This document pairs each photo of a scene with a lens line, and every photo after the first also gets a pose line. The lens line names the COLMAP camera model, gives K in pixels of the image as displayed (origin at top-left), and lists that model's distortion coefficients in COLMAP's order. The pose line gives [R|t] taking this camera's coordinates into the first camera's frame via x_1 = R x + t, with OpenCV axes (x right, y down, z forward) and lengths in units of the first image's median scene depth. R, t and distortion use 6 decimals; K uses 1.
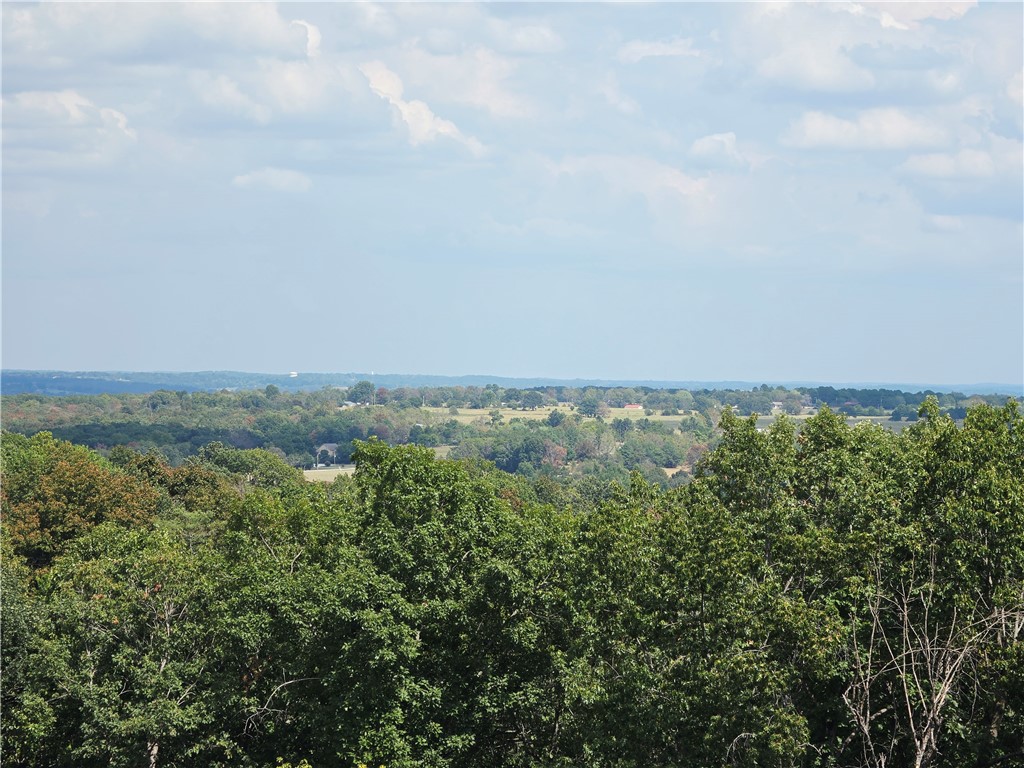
lens RADIAL K [[3477.8, 0, 471.0], [0, 3477.8, 378.1], [0, 0, 1]] dist [0.605104, 0.000000]
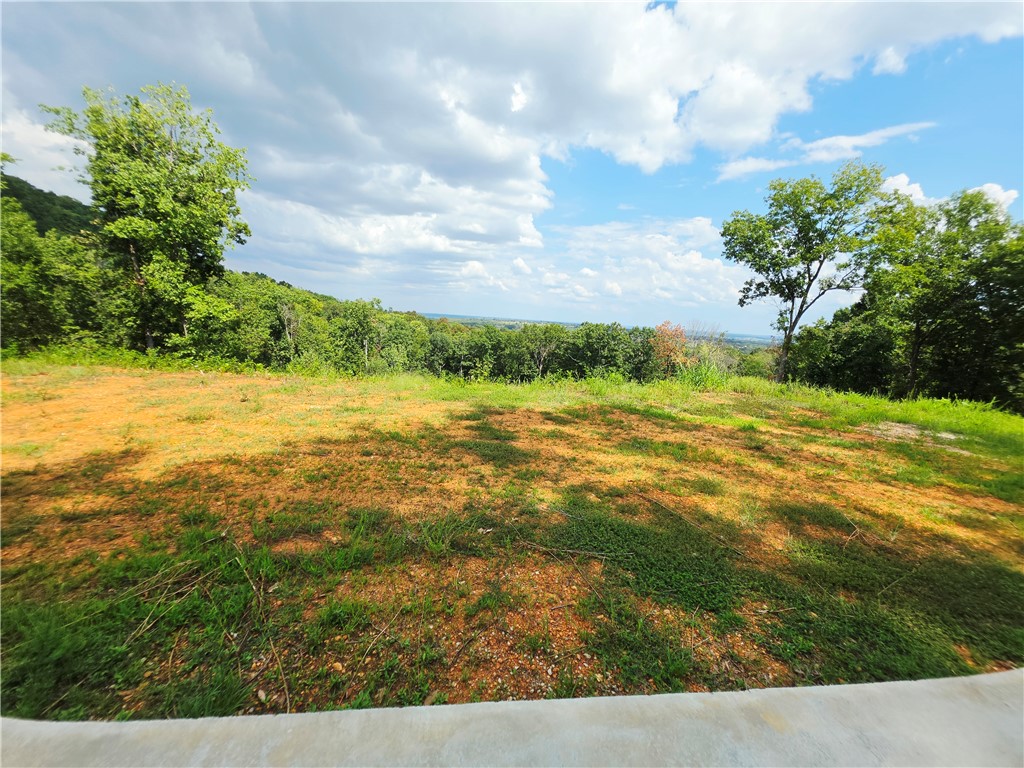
lens RADIAL K [[408.4, 0, 499.7], [0, 408.4, 402.2], [0, 0, 1]] dist [-0.001767, -0.006124]
pose [[0.998145, 0.054500, -0.027127, 0.045953], [-0.047951, 0.978369, 0.201234, 0.001567], [0.037508, -0.199560, 0.979167, -0.094240]]
